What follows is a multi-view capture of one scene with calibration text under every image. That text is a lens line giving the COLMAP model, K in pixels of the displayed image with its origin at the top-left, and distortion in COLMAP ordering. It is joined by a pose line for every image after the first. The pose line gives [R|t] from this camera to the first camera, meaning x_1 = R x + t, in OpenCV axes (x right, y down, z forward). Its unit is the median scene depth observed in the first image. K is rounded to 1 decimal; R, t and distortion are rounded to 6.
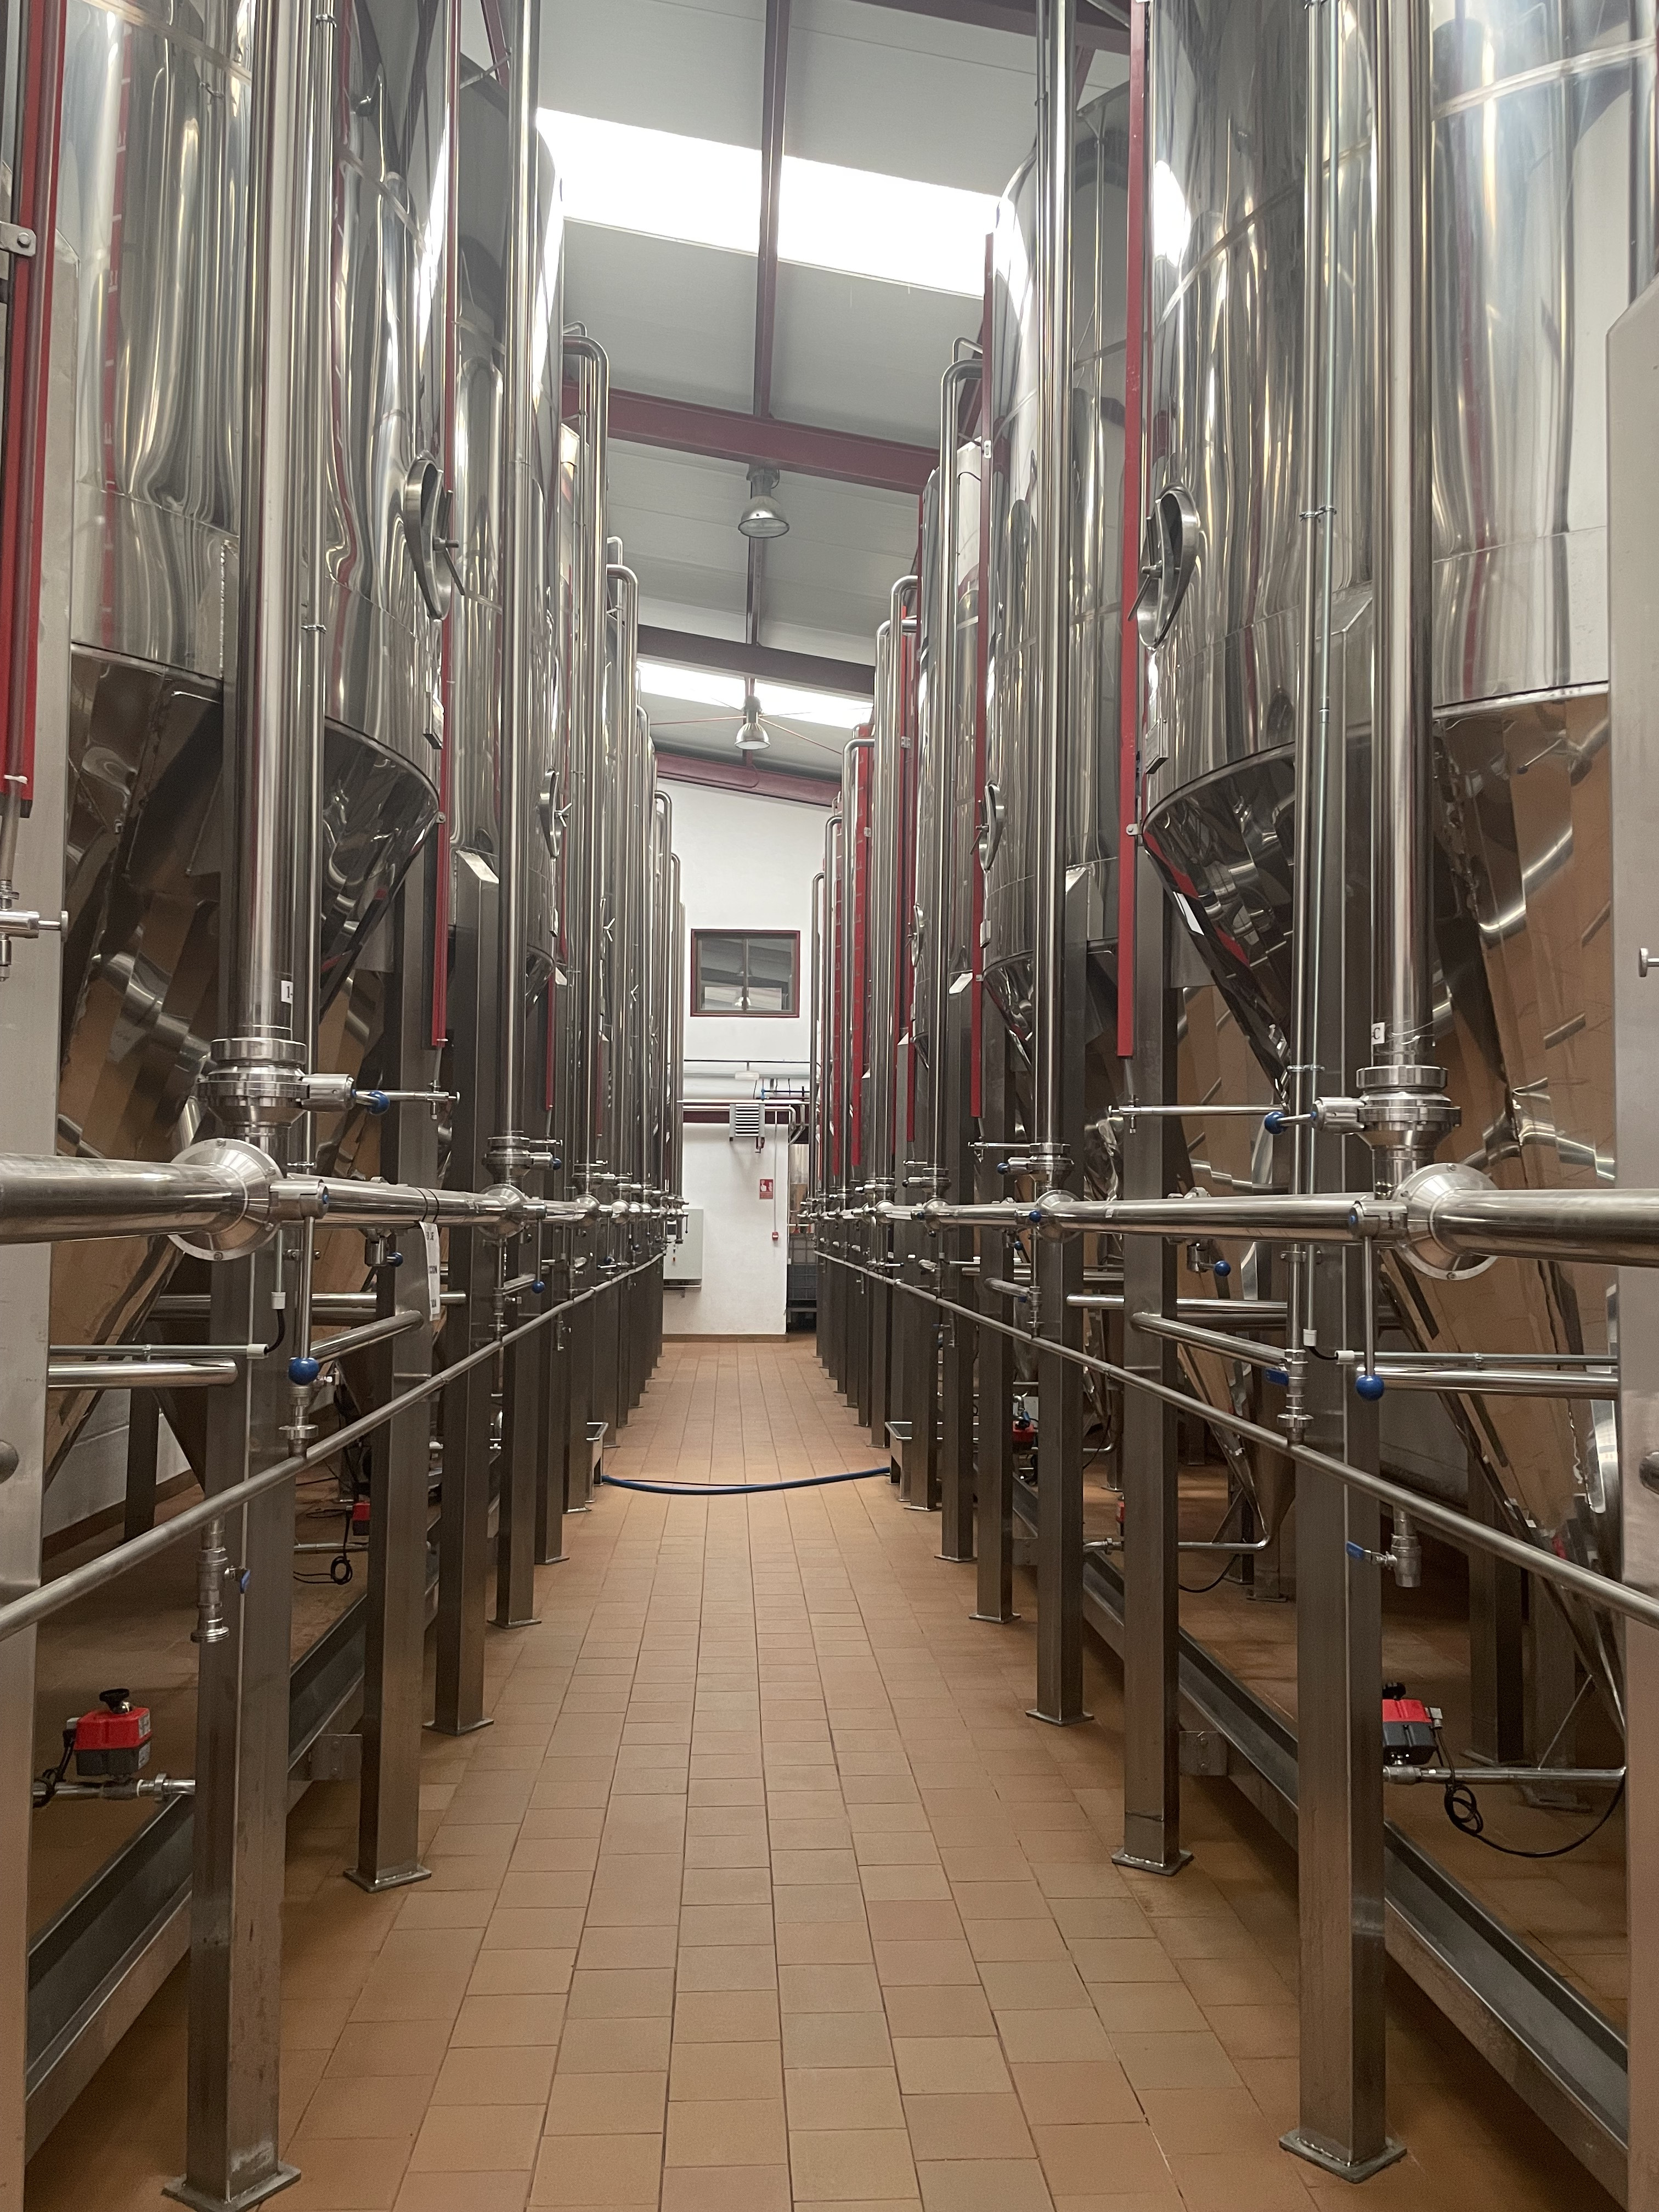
lens RADIAL K [[1664.8, 0, 828.0], [0, 1664.8, 1153.6], [0, 0, 1]] dist [0.084268, -0.108052]
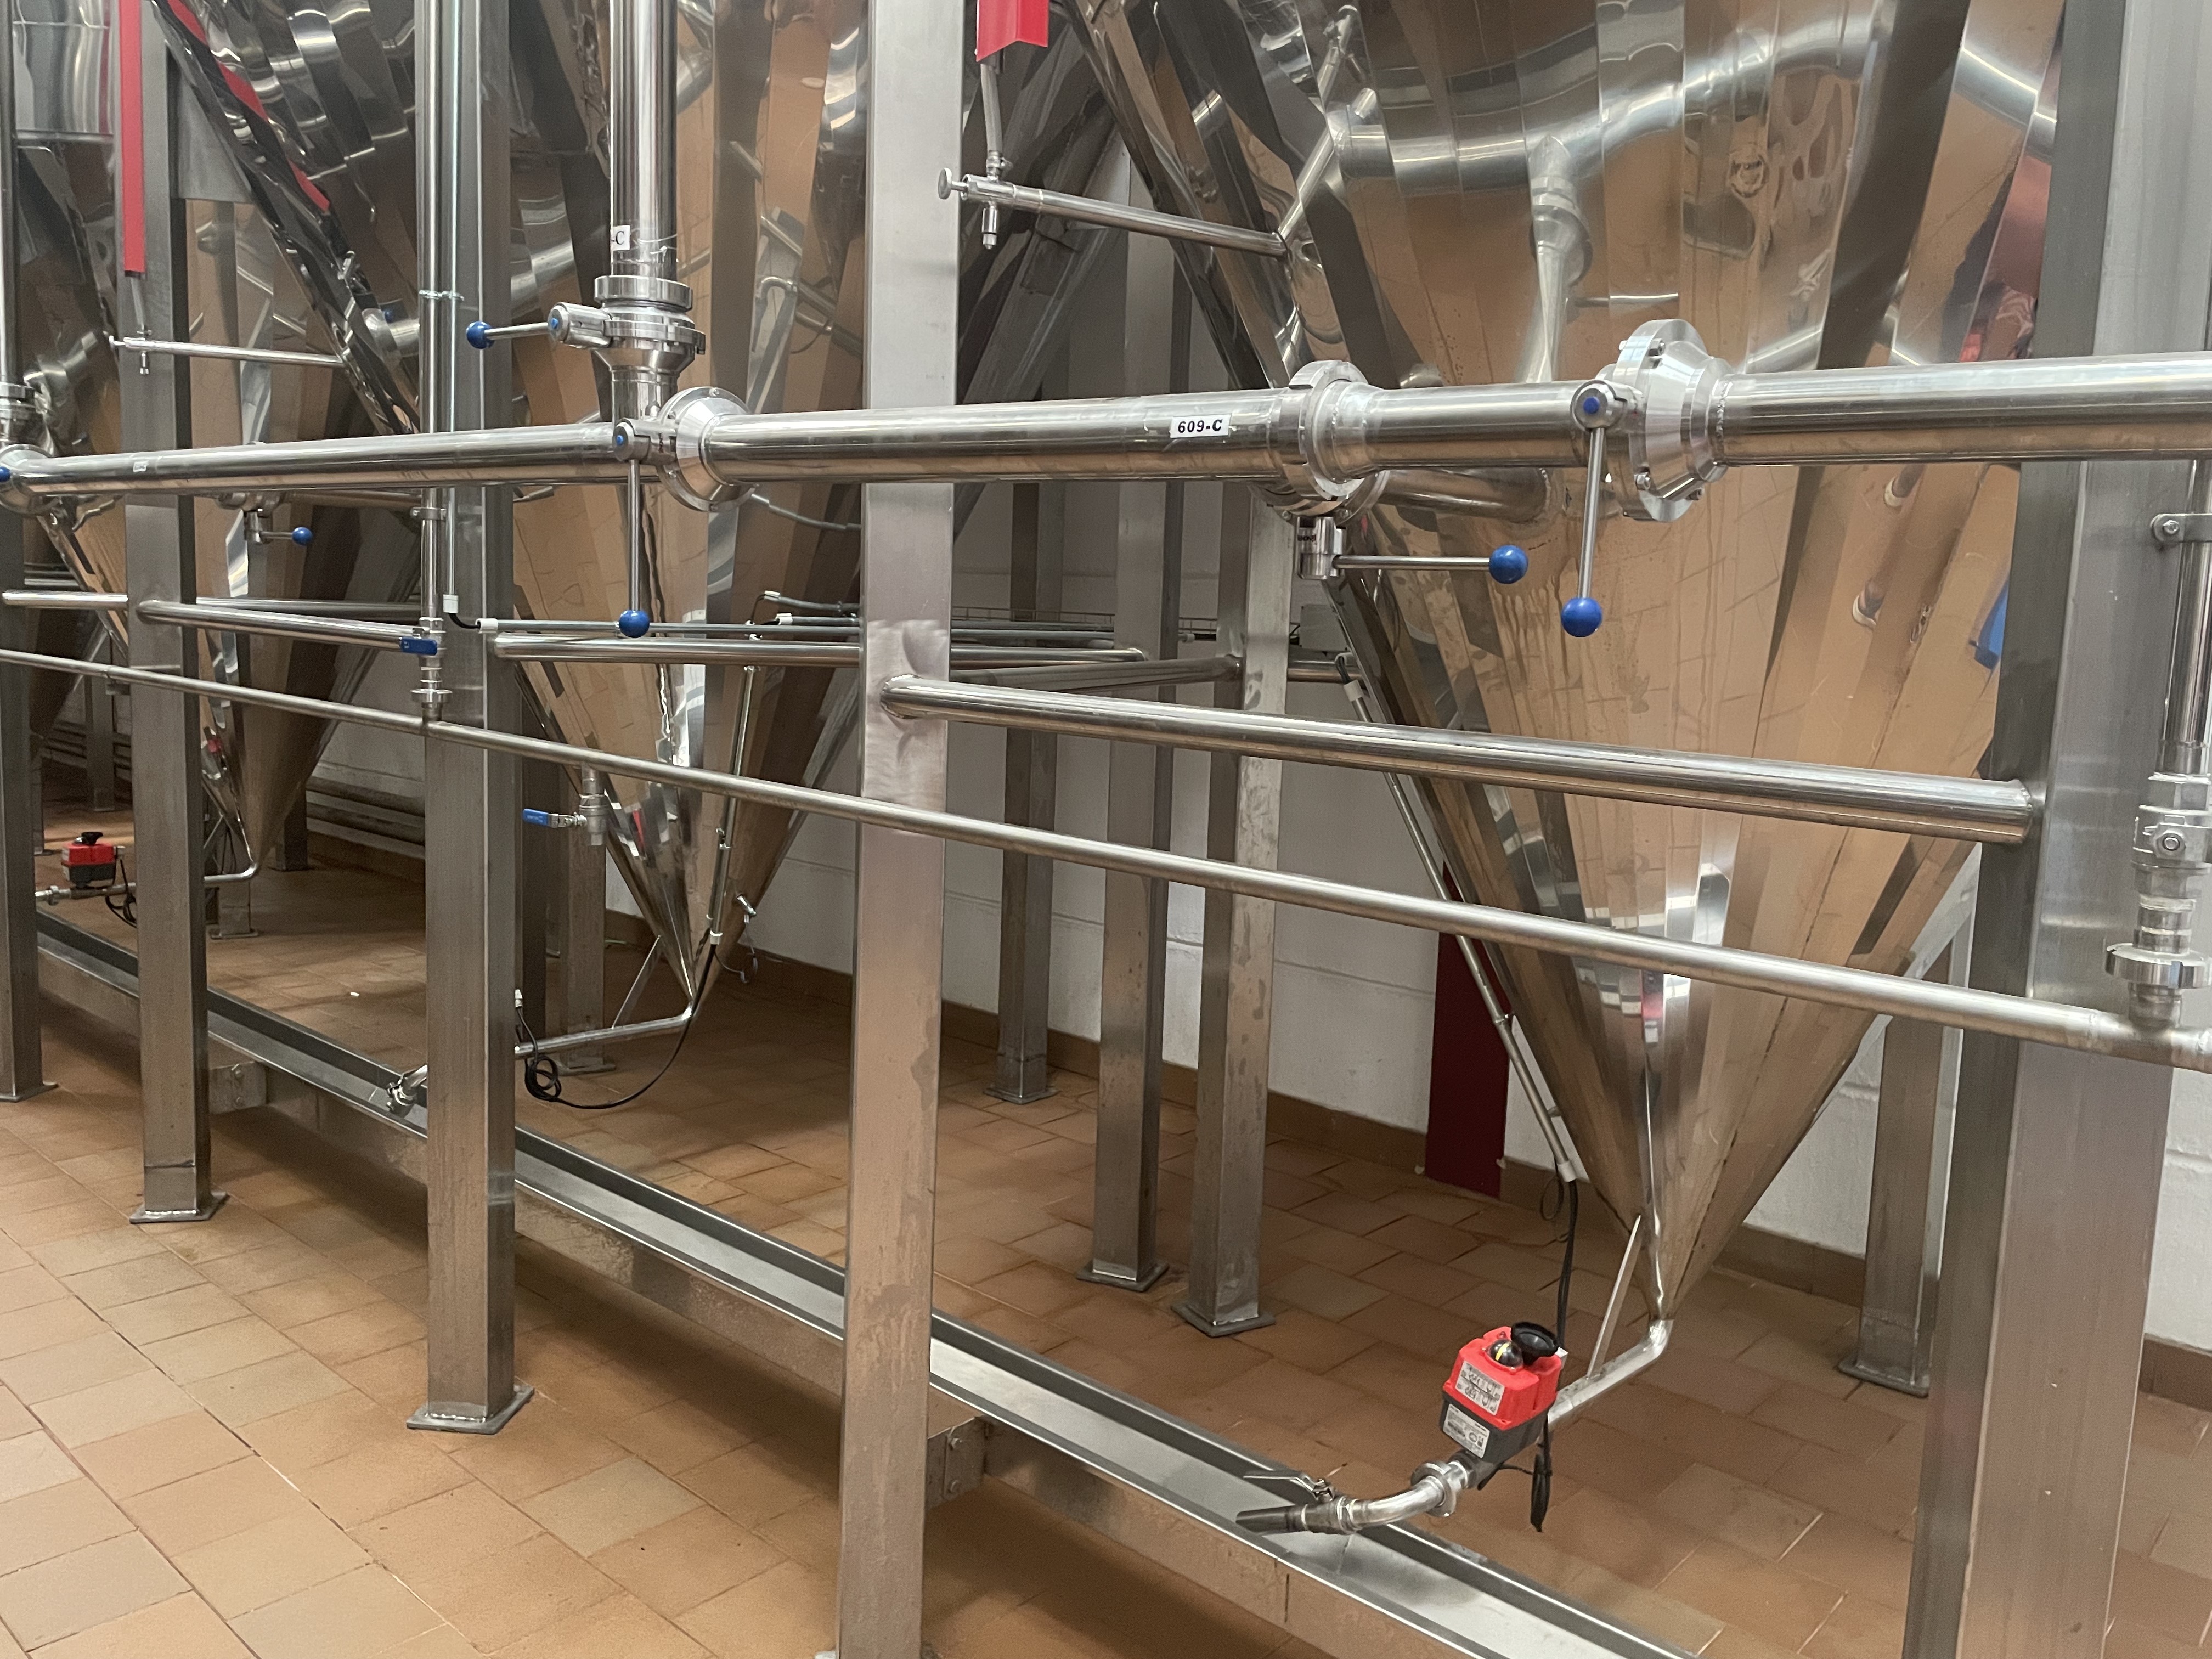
lens RADIAL K [[1664.8, 0, 1078.4], [0, 1664.8, 830.3], [0, 0, 1]] dist [0.084268, -0.108052]
pose [[0.717518, -0.081283, 0.691781, -0.108344], [-0.056723, 0.983050, 0.174340, 0.050283], [-0.694226, -0.164333, 0.700746, 0.096152]]
